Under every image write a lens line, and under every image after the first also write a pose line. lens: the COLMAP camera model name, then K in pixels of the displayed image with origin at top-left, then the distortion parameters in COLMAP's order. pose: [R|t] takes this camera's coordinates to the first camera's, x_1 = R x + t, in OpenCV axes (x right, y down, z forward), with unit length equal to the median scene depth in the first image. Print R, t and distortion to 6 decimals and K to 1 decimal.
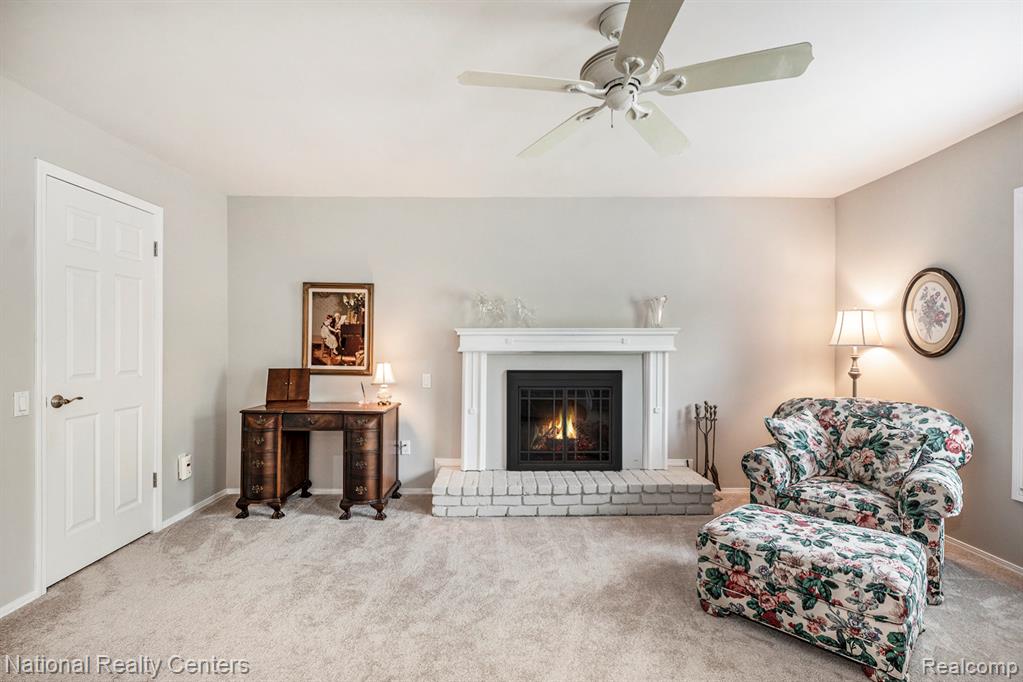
lens RADIAL K [[488.3, 0, 509.6], [0, 488.3, 333.5], [0, 0, 1]] dist [-0.024120, -0.002556]
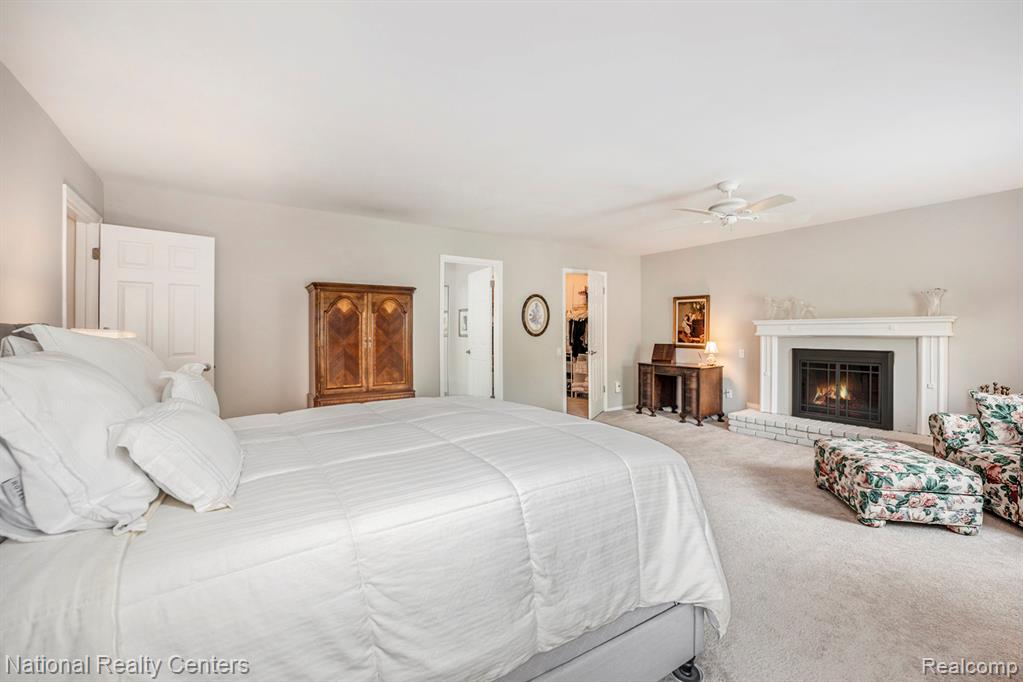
lens RADIAL K [[427.8, 0, 510.5], [0, 427.8, 339.6], [0, 0, 1]] dist [-0.017937, 0.000231]
pose [[0.541717, 0.013036, -0.840460, 0.610380], [0.021074, 0.999355, 0.029084, -0.005327], [0.840297, -0.033467, 0.541093, -0.403495]]
